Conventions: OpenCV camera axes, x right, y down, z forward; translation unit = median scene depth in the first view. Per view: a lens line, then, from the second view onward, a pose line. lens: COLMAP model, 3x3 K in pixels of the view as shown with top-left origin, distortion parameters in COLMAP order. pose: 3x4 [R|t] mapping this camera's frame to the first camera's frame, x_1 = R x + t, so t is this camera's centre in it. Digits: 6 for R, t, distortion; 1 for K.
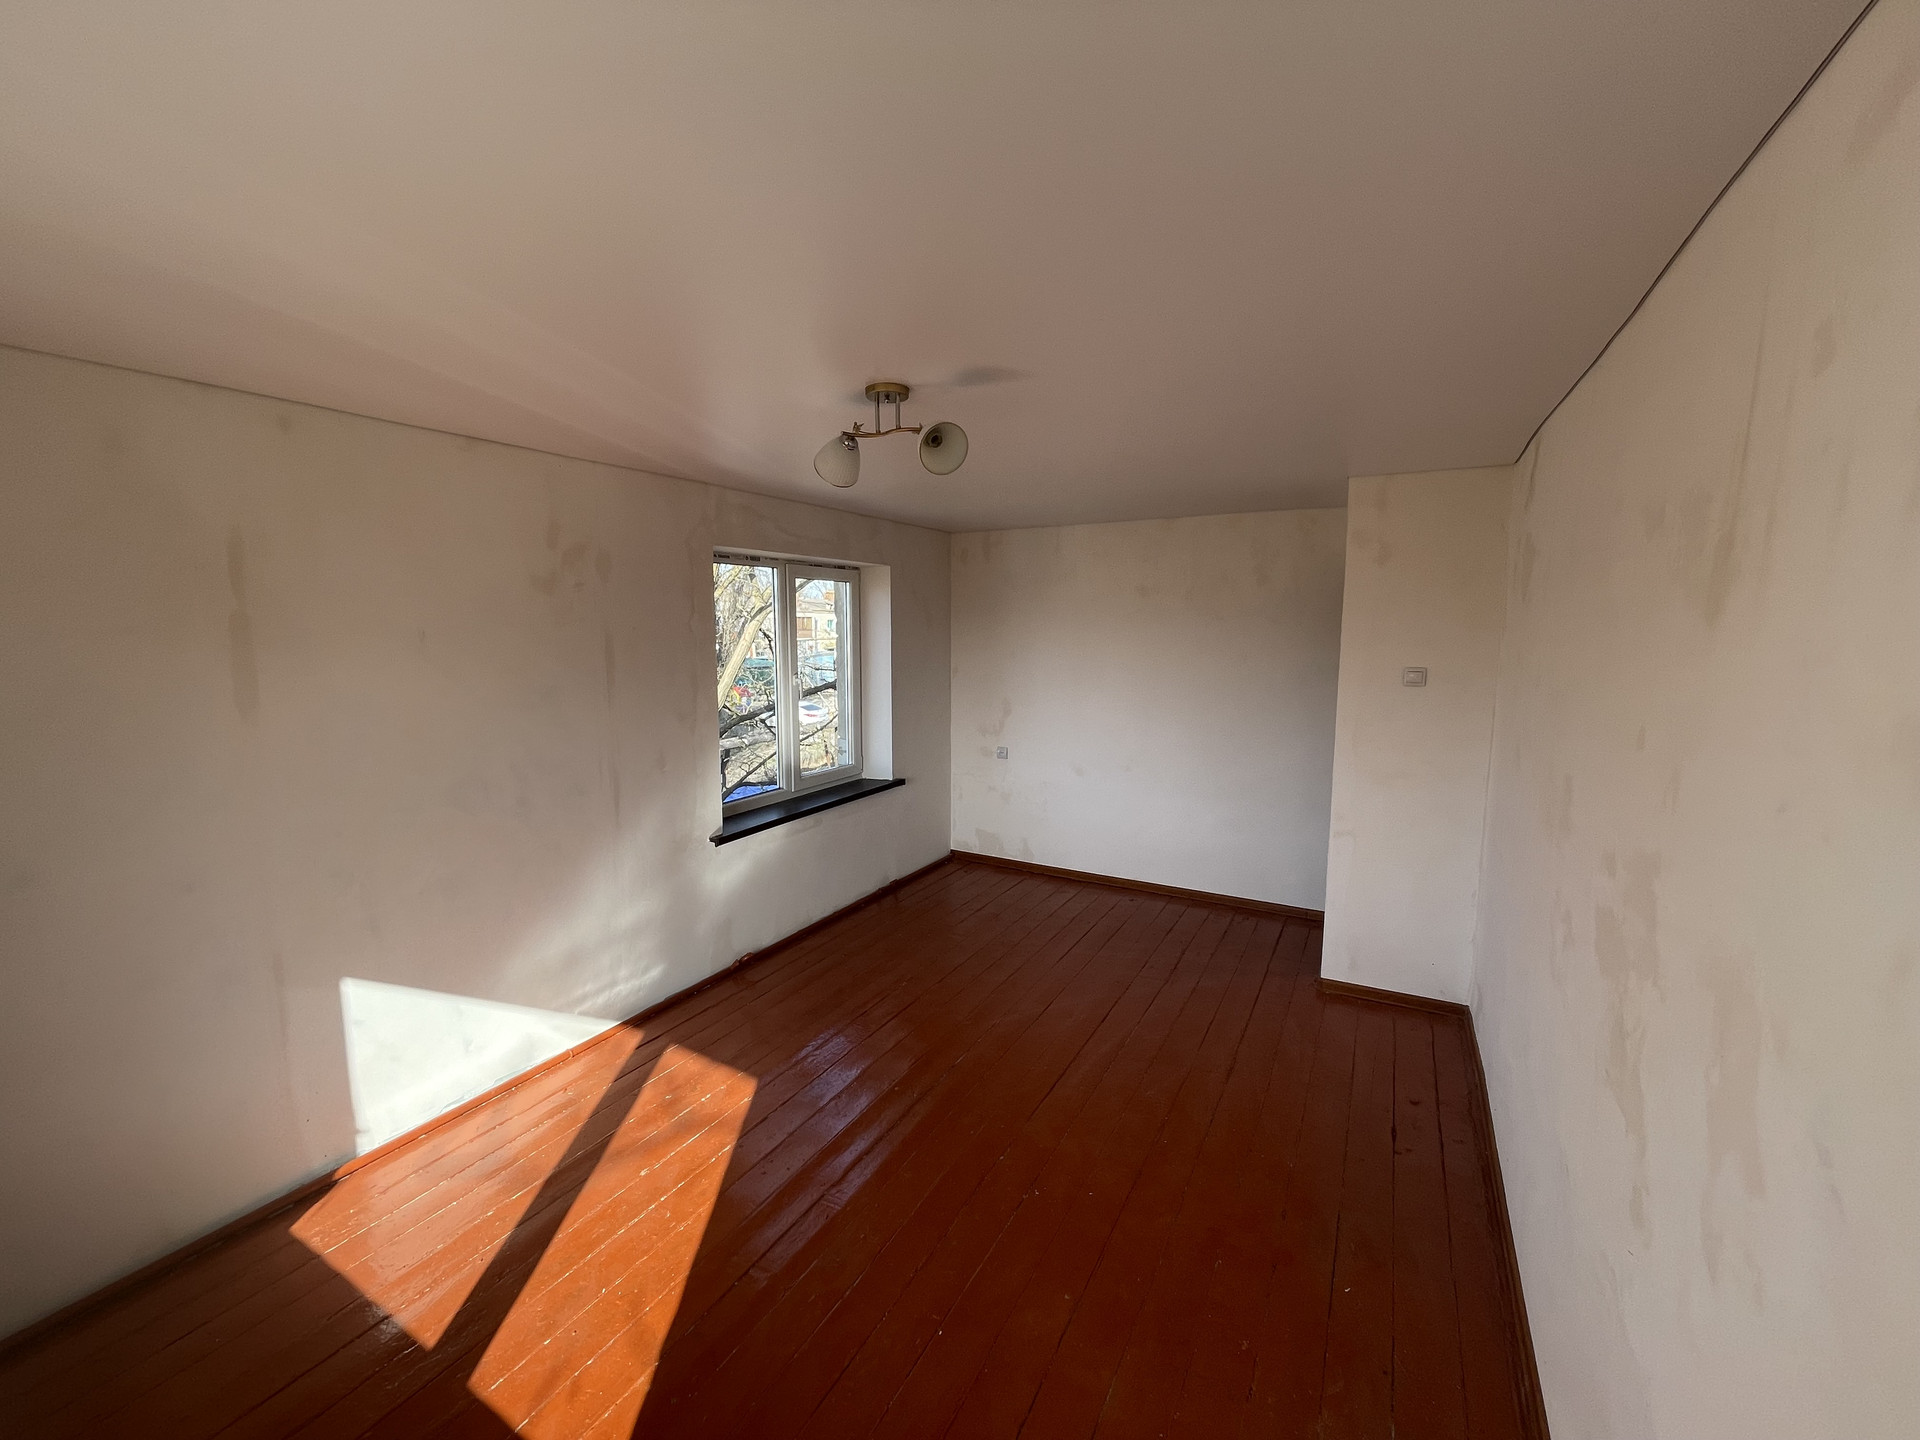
lens RADIAL K [[770.7, 0, 955.0], [0, 770.7, 725.9], [0, 0, 1]] dist [-0.001176, 0.000104]
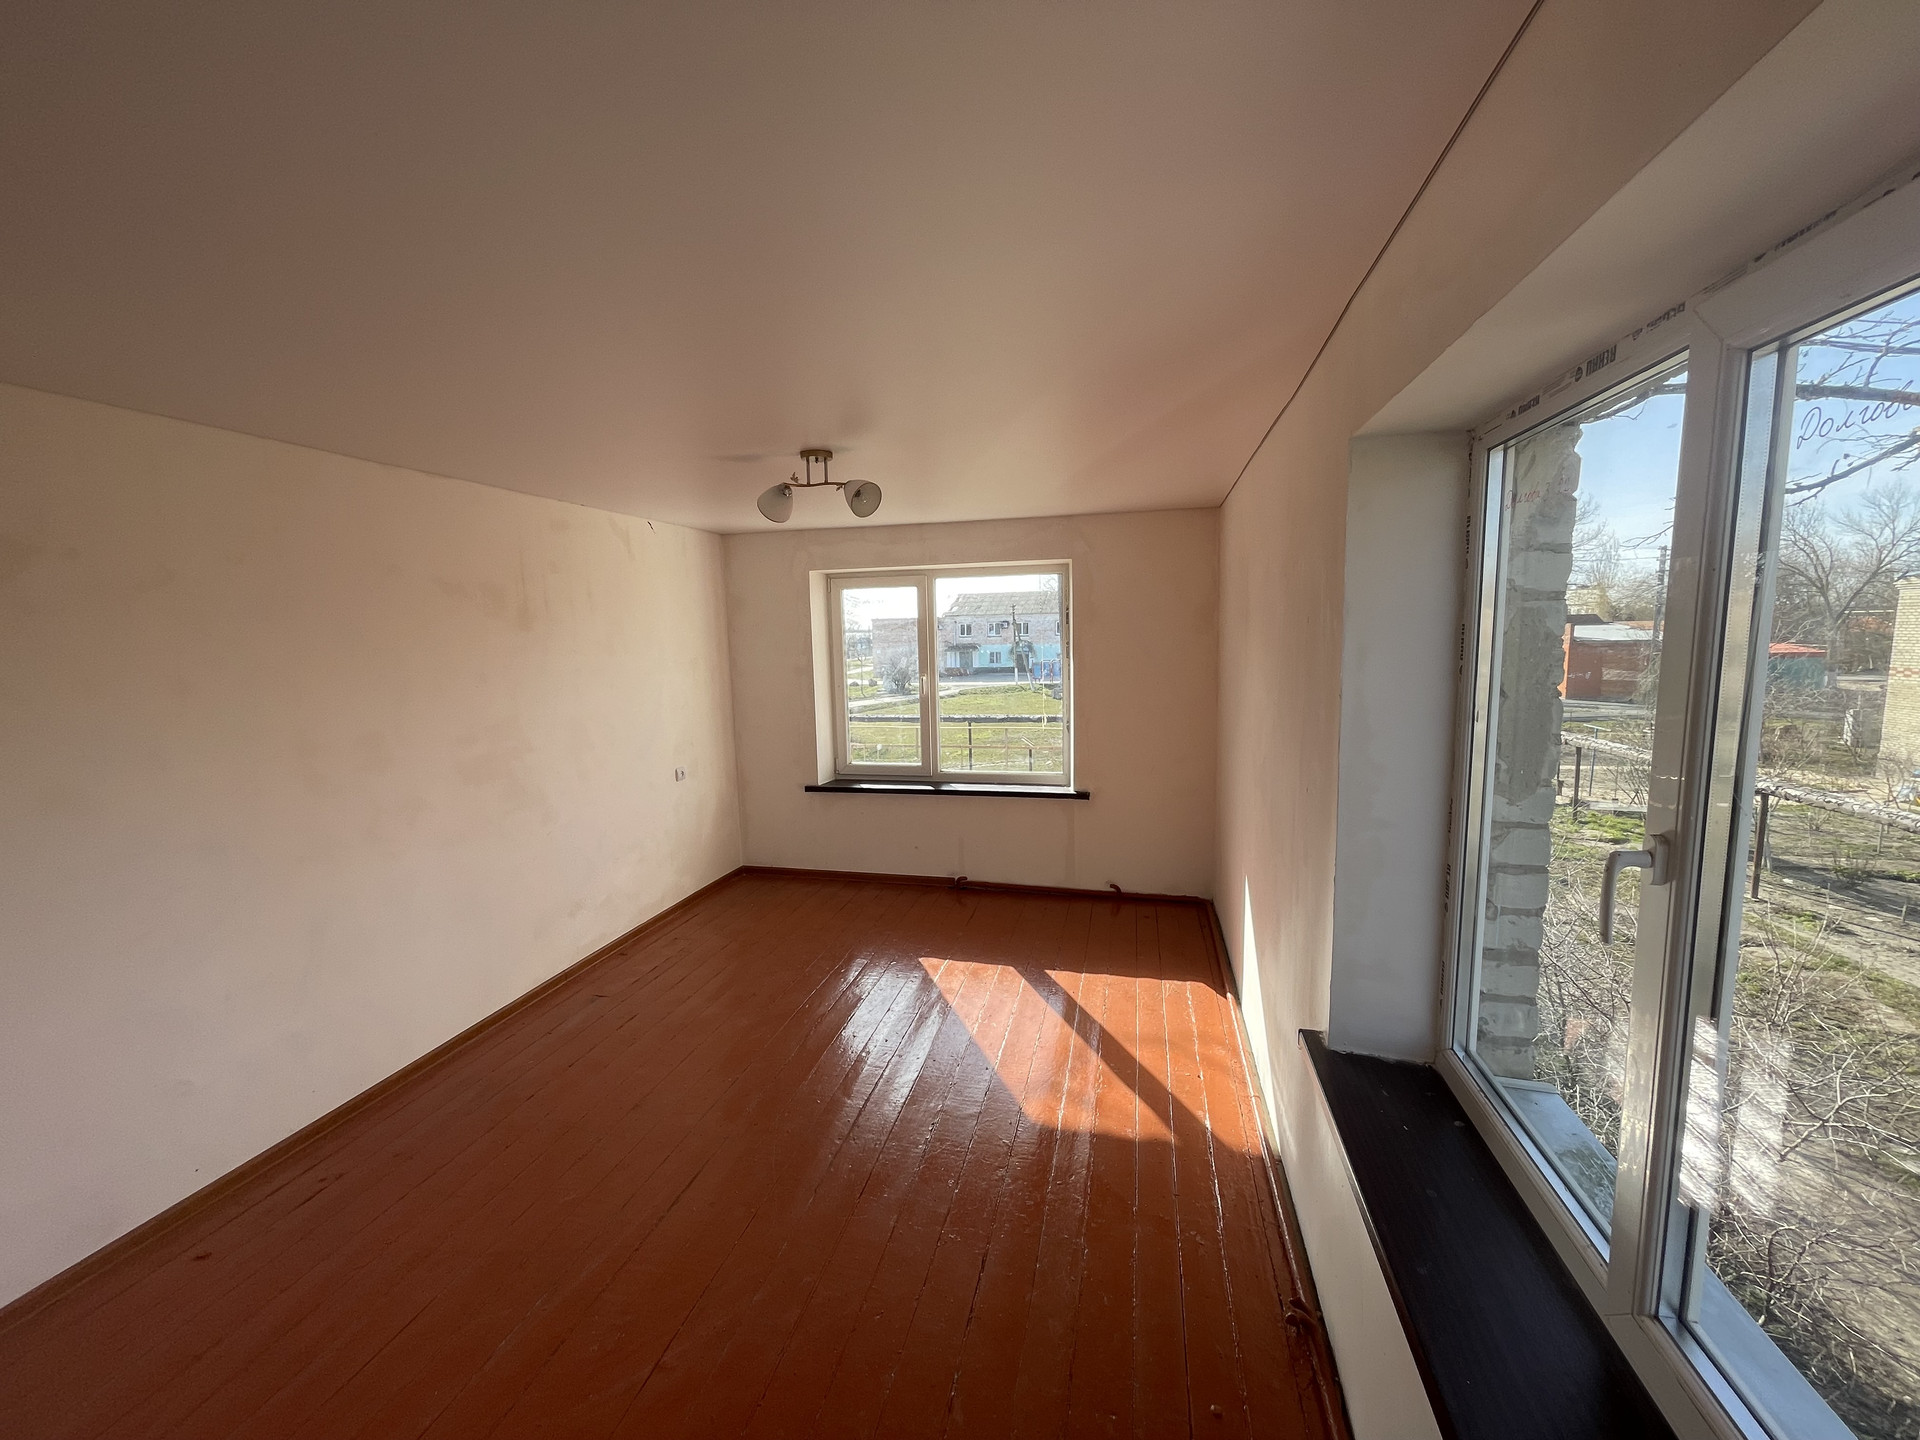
lens RADIAL K [[770.7, 0, 955.0], [0, 770.7, 725.9], [0, 0, 1]] dist [-0.001176, 0.000104]
pose [[-0.960820, 0.058168, -0.270999, 0.049462], [-0.011436, 0.968579, 0.248444, -0.212028], [0.276936, 0.241809, -0.929965, 1.649730]]
